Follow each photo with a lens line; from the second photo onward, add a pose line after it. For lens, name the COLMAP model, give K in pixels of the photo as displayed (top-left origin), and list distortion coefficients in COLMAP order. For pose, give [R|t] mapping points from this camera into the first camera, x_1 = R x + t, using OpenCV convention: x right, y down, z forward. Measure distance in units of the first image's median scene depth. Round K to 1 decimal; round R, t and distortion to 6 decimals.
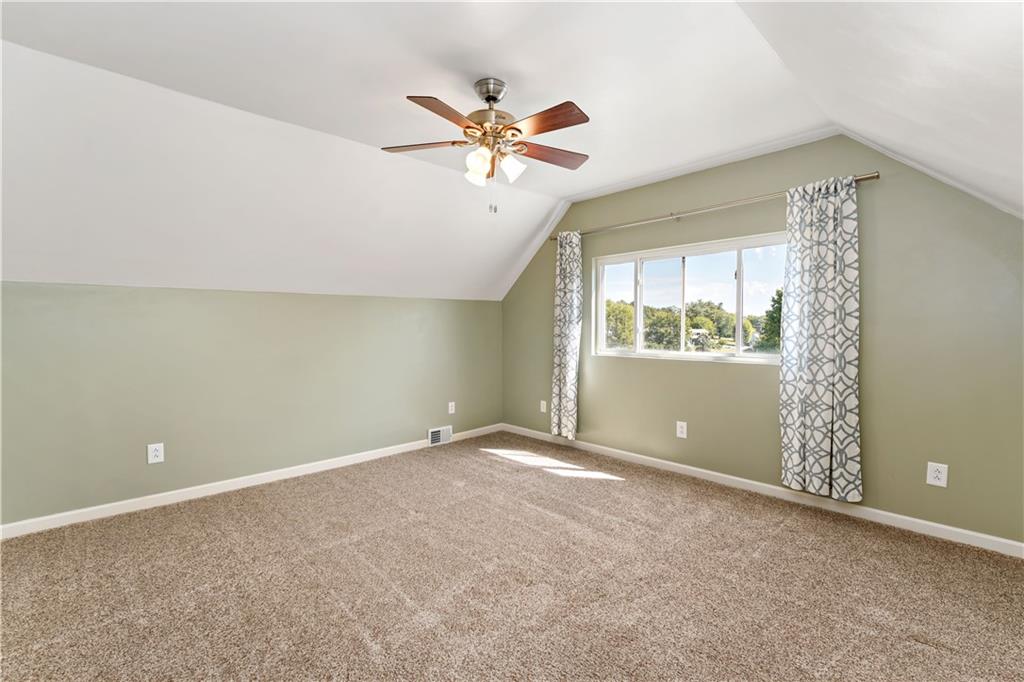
lens RADIAL K [[441.4, 0, 508.1], [0, 441.4, 340.3], [0, 0, 1]] dist [-0.002448, 0.000382]
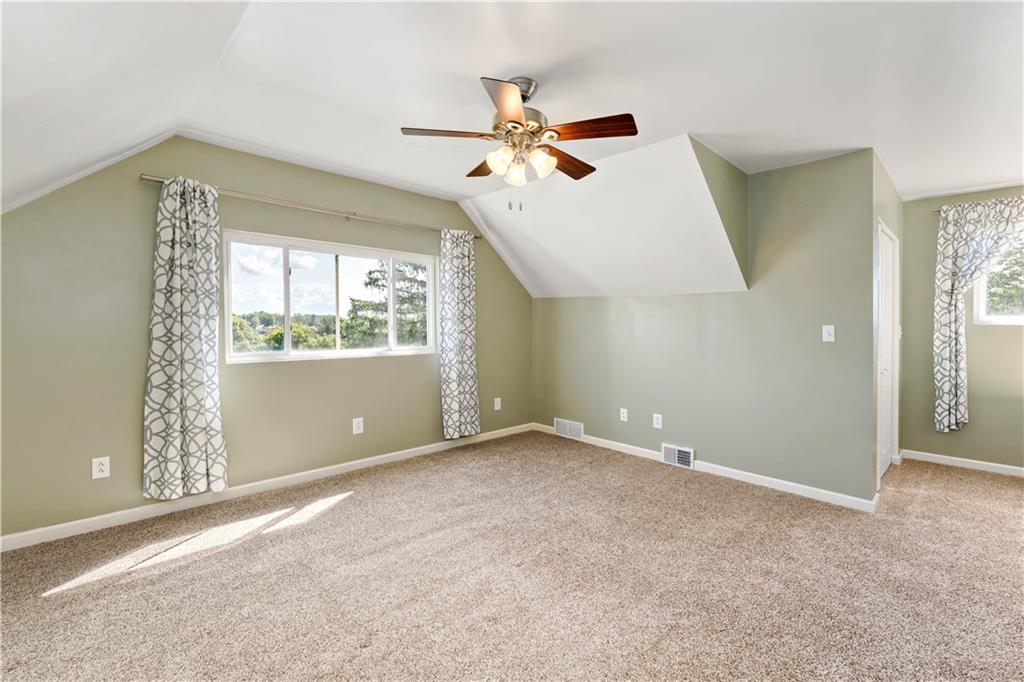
lens RADIAL K [[441.4, 0, 509.4], [0, 441.4, 325.3], [0, 0, 1]] dist [-0.002448, 0.000382]
pose [[0.003940, 0.000990, 0.999992, -0.703464], [0.025544, 0.999673, -0.001091, -0.022887], [-0.999666, 0.025549, 0.003913, 0.715804]]
